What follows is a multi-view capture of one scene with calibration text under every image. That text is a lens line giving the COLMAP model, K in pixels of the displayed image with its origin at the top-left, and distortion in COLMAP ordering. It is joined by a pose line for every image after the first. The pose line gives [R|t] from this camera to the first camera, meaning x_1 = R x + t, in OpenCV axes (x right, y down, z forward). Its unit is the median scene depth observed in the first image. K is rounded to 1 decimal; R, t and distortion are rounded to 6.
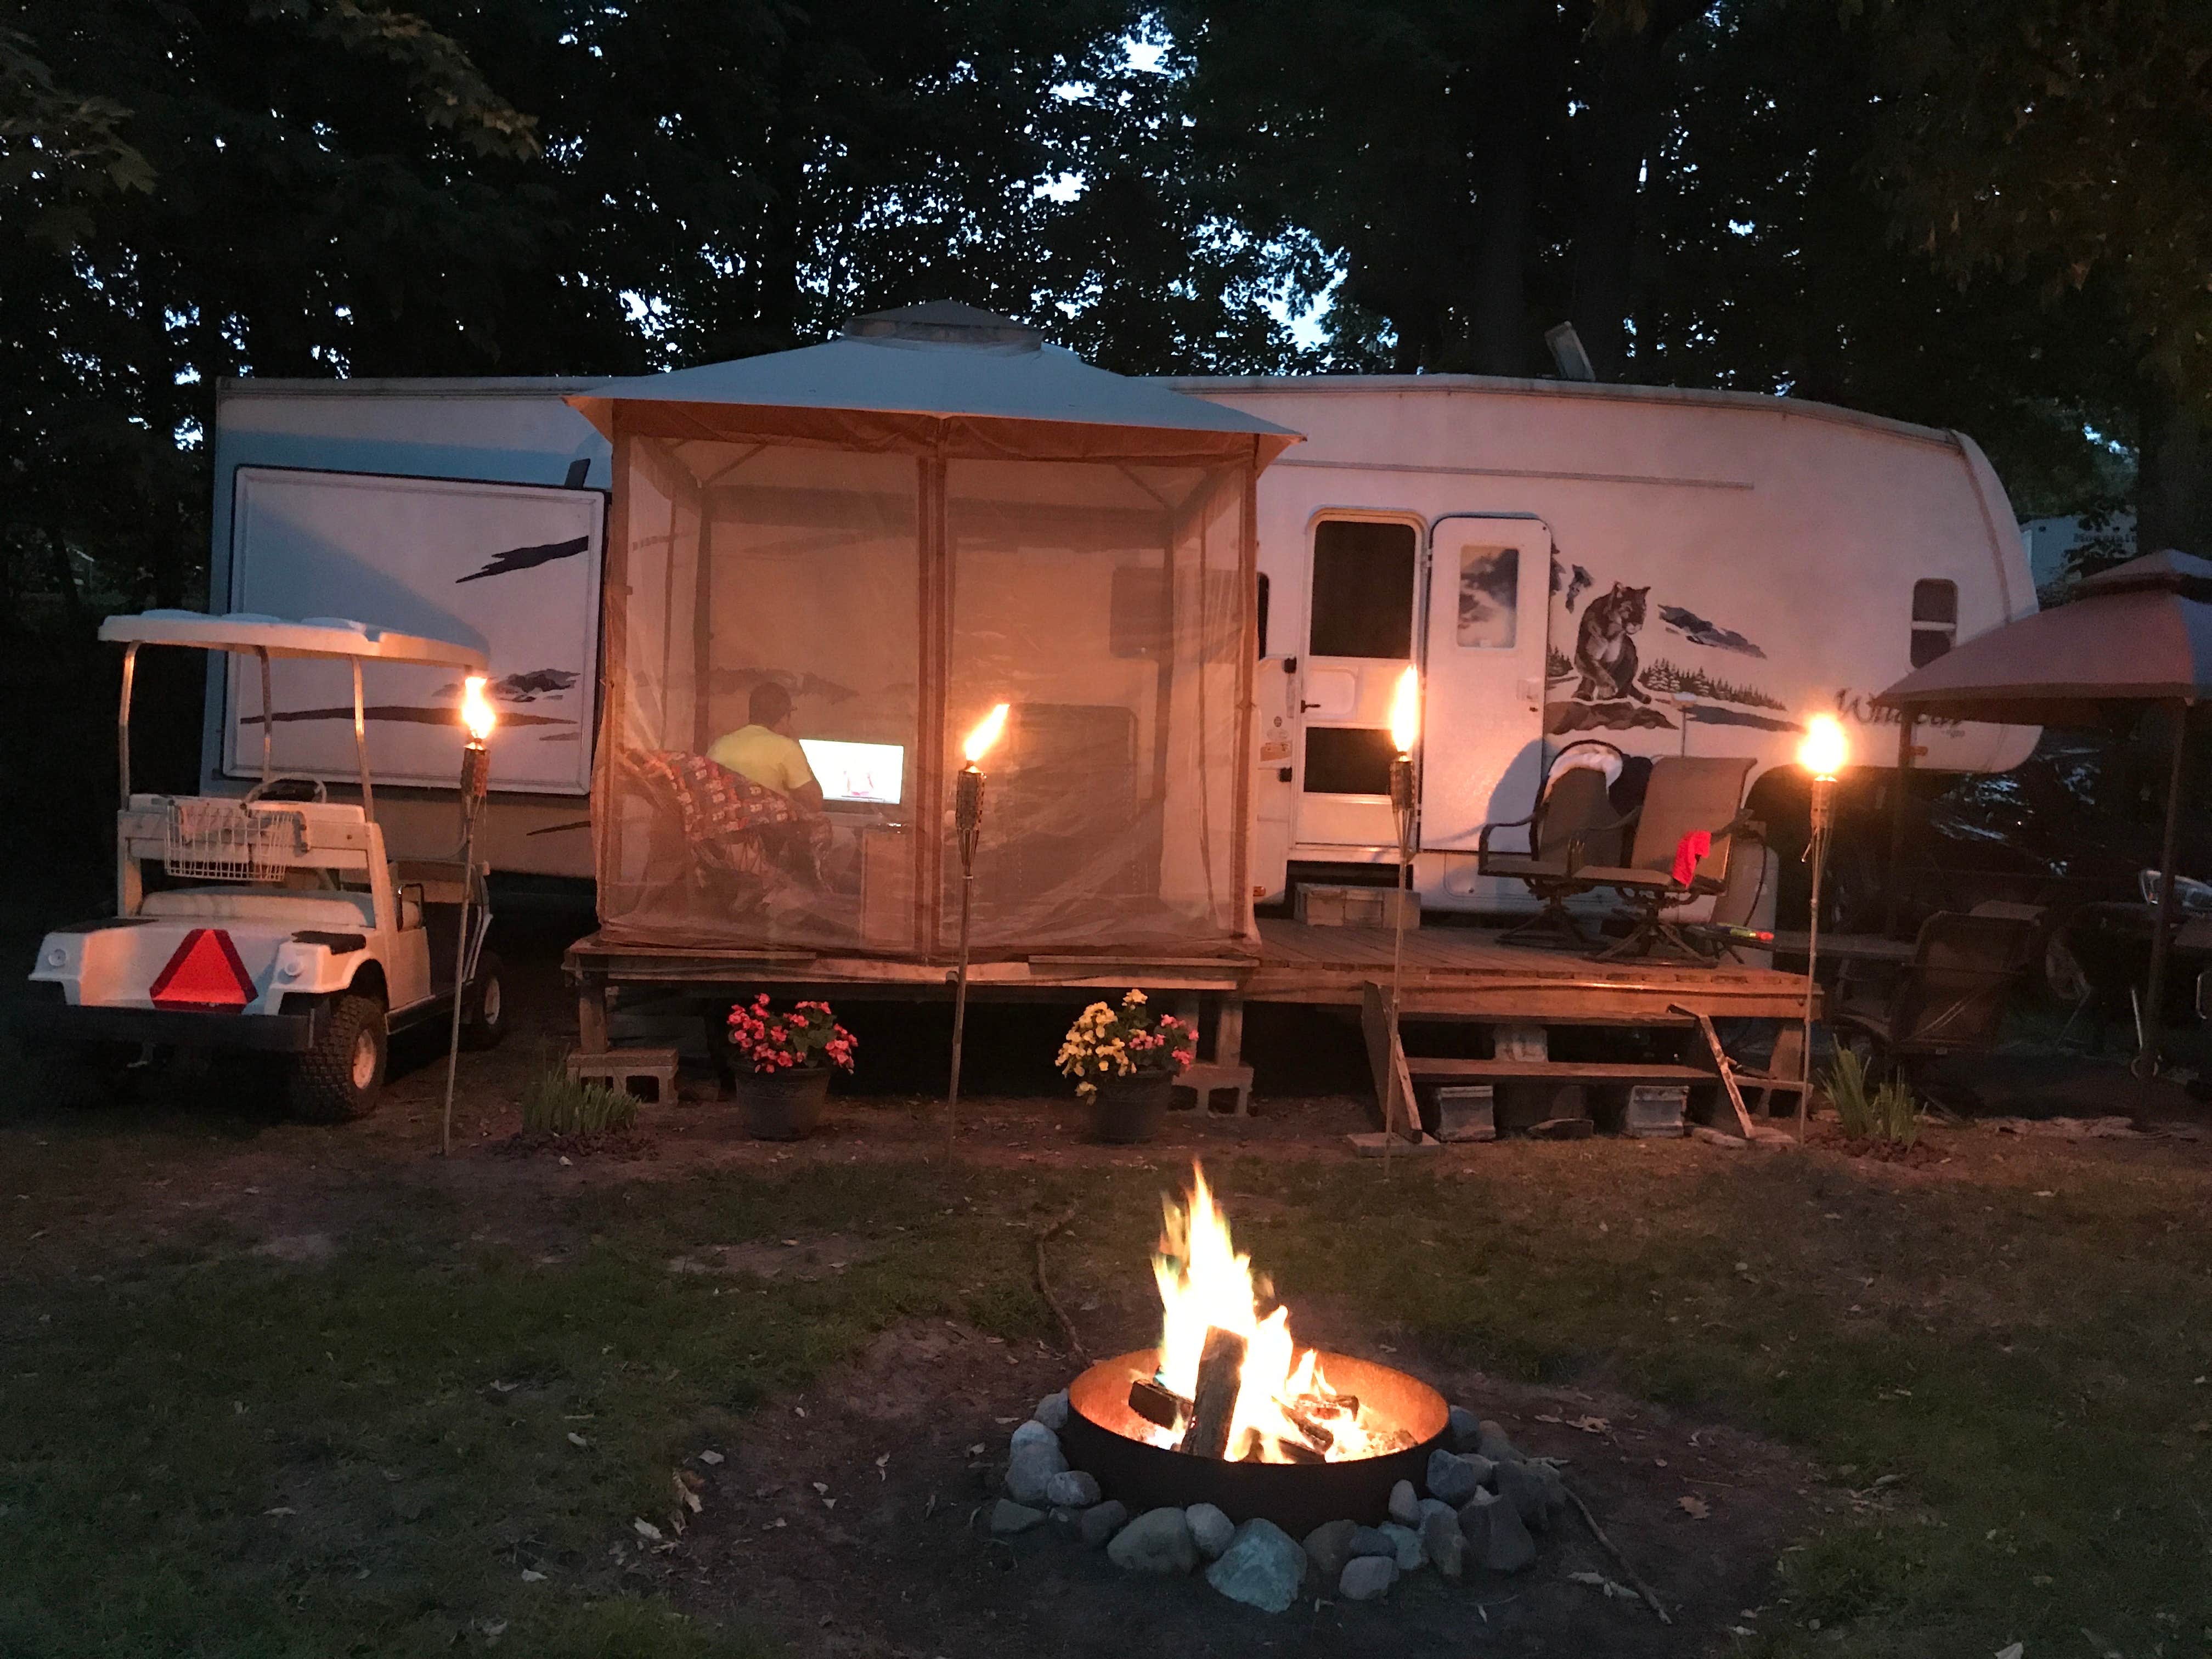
lens RADIAL K [[1840.3, 0, 1100.0], [0, 1840.3, 790.5], [0, 0, 1]] dist [0.122293, -0.277211]
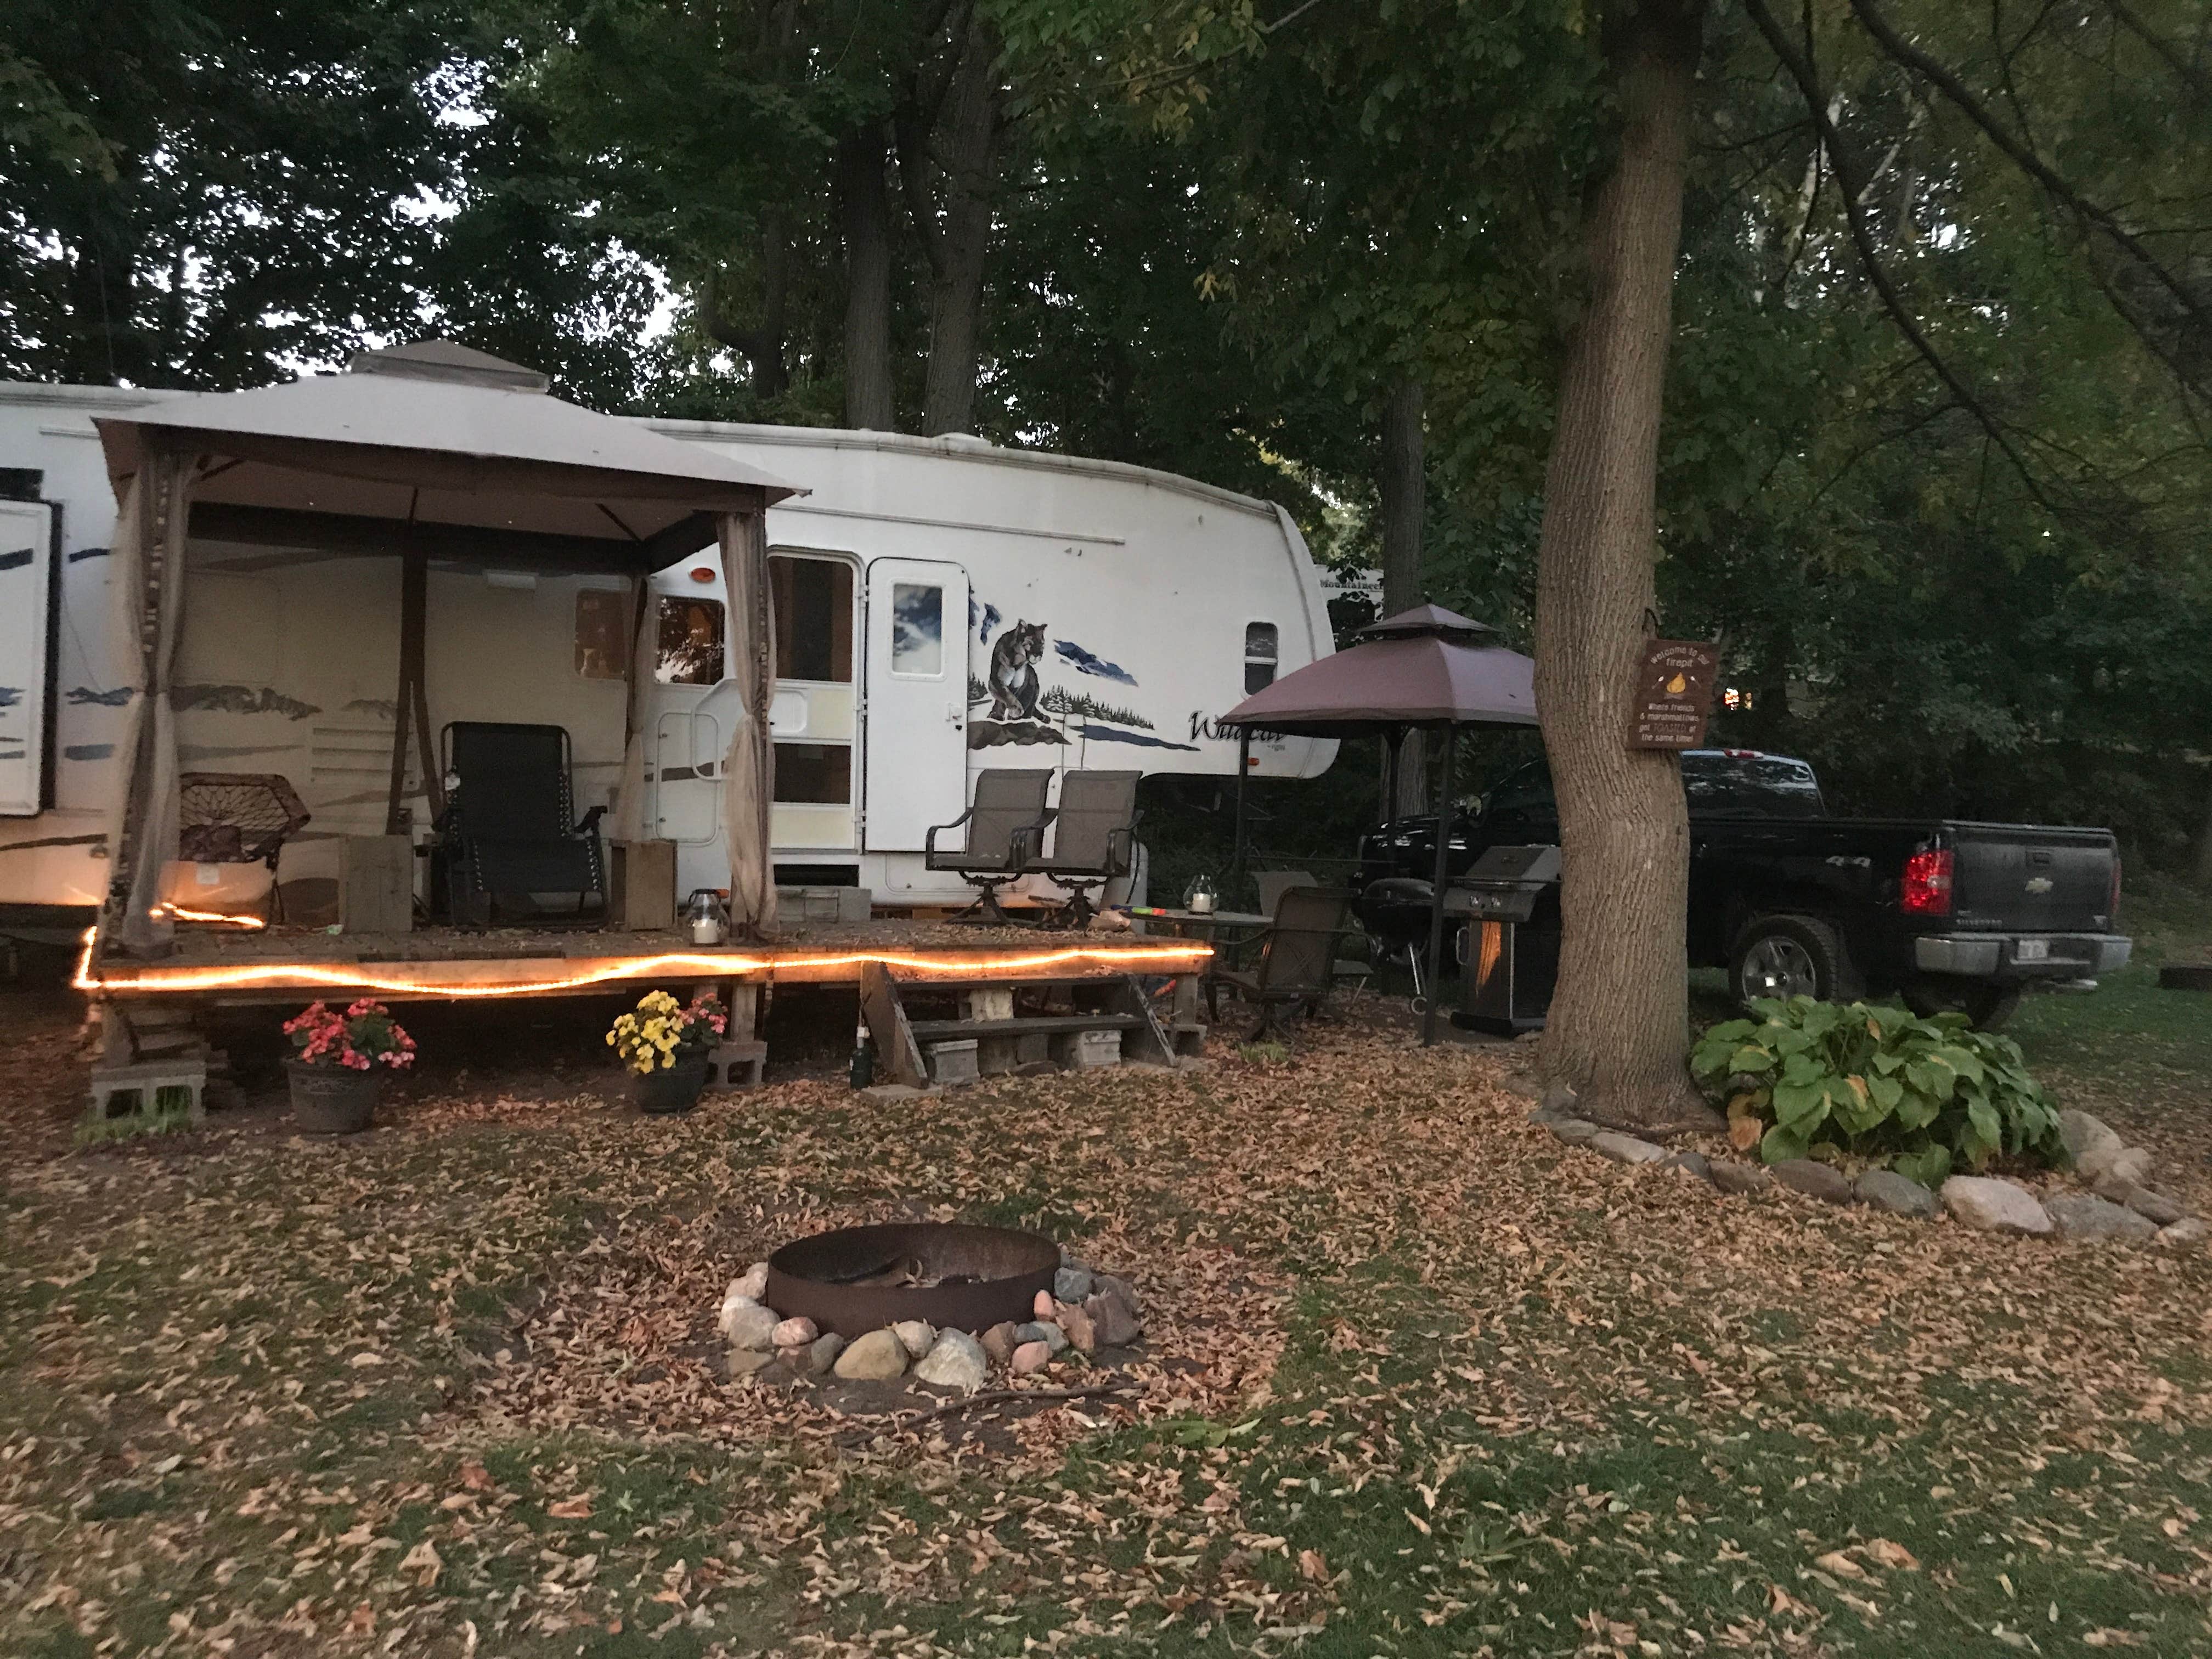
lens RADIAL K [[1840.3, 0, 1100.0], [0, 1840.3, 790.5], [0, 0, 1]] dist [0.122293, -0.277211]
pose [[0.930385, -0.011872, 0.366392, -0.102947], [0.015923, 0.999841, -0.008035, 0.005874], [-0.366238, 0.013310, 0.930426, -0.099558]]
